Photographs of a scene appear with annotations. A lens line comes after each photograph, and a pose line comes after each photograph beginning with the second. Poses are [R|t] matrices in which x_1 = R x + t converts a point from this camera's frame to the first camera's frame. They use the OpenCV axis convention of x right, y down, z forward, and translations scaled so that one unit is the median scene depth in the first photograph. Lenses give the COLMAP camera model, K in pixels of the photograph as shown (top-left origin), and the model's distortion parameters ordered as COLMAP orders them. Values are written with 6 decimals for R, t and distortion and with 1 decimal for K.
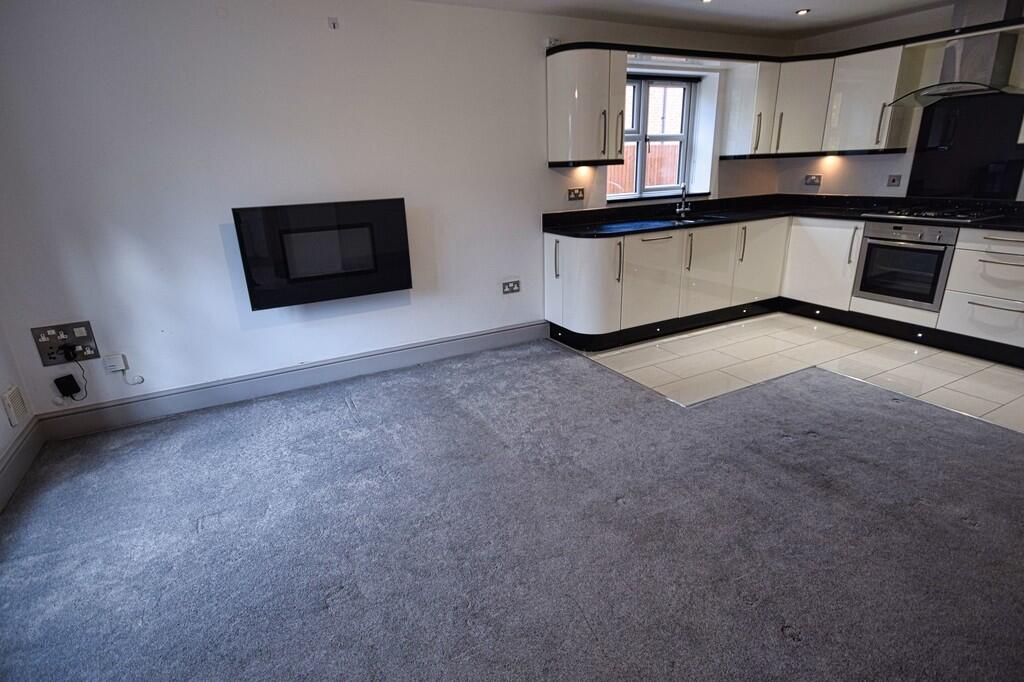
lens RADIAL K [[518.6, 0, 512.0], [0, 518.6, 341.0], [0, 0, 1]] dist [0.020698, -0.011617]
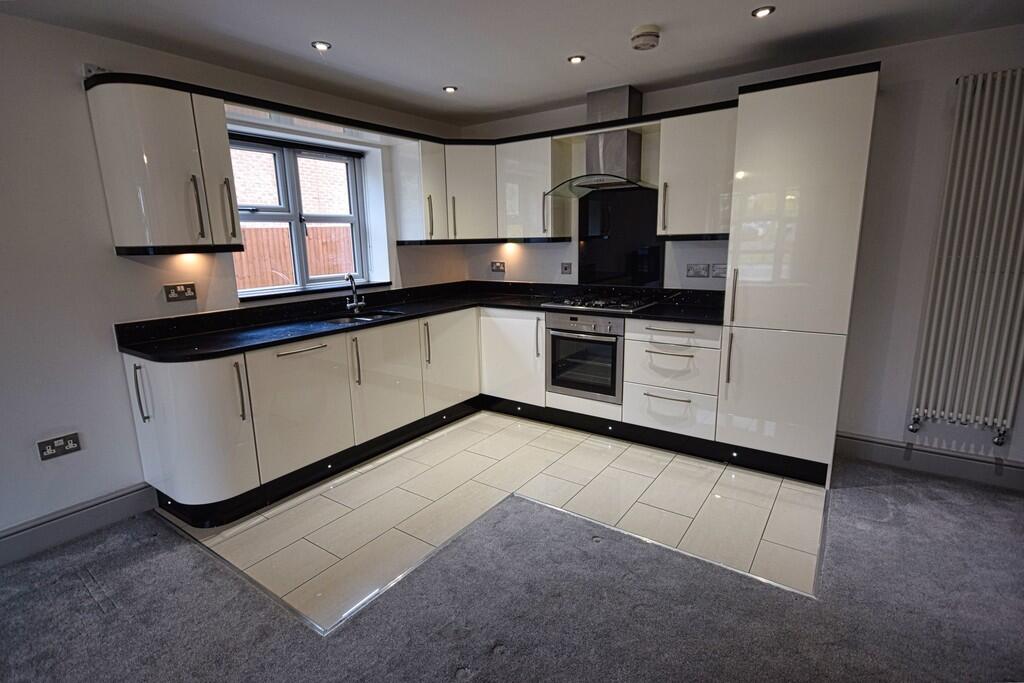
lens RADIAL K [[497.5, 0, 510.8], [0, 497.5, 349.4], [0, 0, 1]] dist [-0.000551, -0.000137]
pose [[0.892283, -0.083529, 0.443682, 0.217203], [0.135142, 0.987091, -0.085949, -0.093289], [-0.430776, 0.136651, 0.892053, 0.237838]]
